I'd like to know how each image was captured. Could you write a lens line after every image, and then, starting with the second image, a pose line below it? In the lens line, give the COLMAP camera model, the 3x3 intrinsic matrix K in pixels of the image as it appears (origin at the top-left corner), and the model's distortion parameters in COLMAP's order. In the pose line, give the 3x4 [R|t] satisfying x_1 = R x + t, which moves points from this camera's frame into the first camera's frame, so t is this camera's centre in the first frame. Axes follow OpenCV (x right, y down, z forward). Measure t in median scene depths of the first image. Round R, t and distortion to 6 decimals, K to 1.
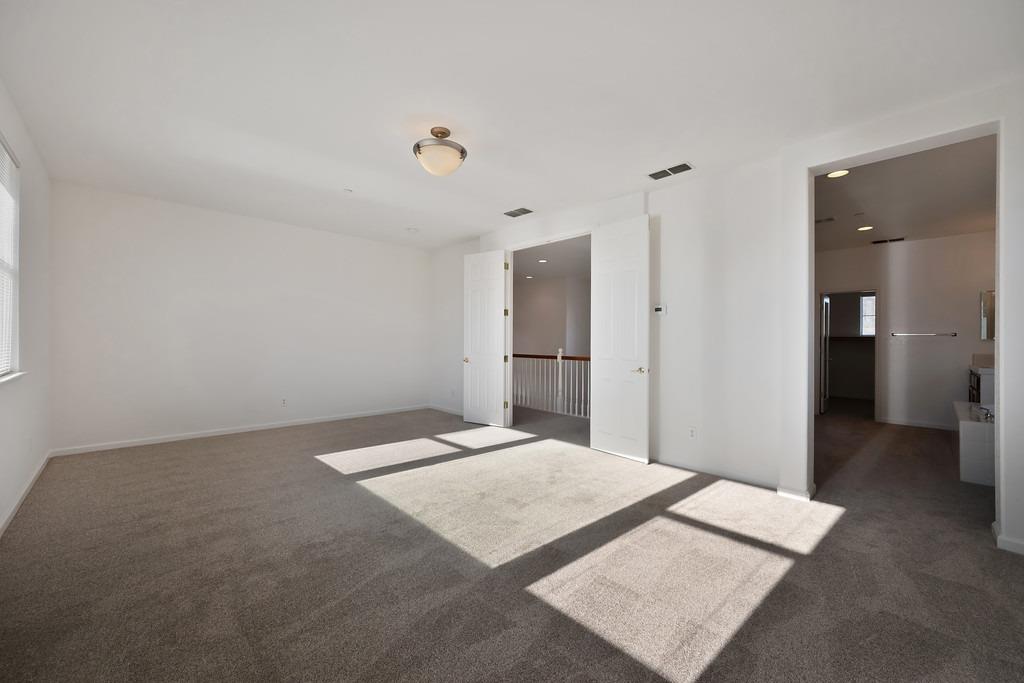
lens RADIAL K [[412.5, 0, 514.5], [0, 412.5, 338.4], [0, 0, 1]] dist [0.000061, -0.000004]
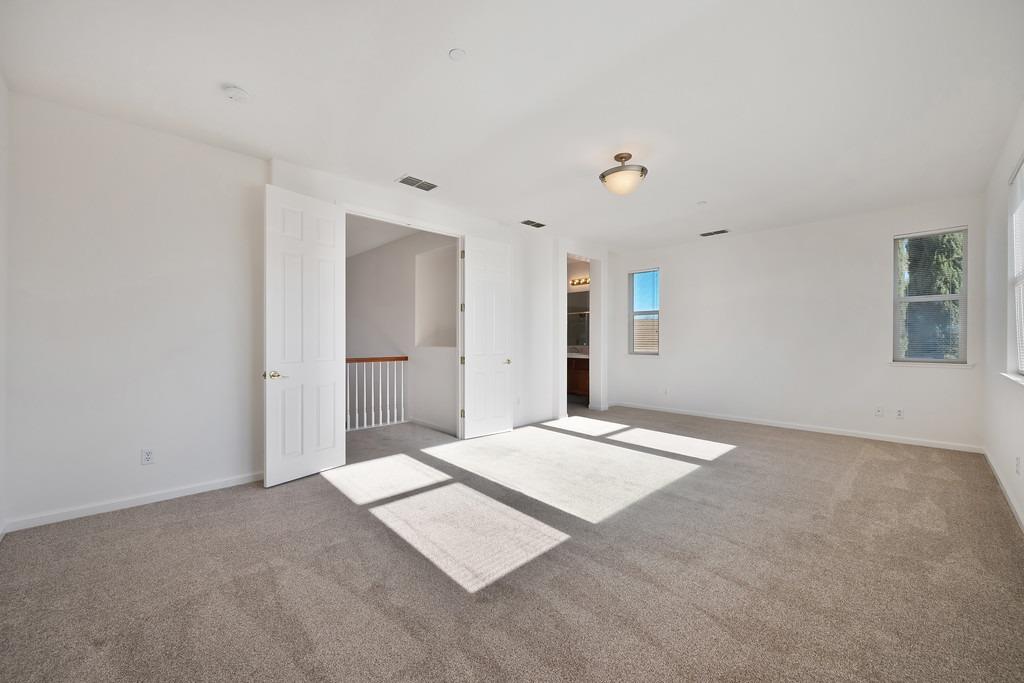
lens RADIAL K [[403.7, 0, 514.3], [0, 403.7, 339.7], [0, 0, 1]] dist [-0.016577, 0.000070]
pose [[-0.012543, -0.006347, 0.999901, -1.063238], [-0.005639, 0.999964, 0.006277, -0.000913], [-0.999905, -0.005560, -0.012578, 1.088643]]
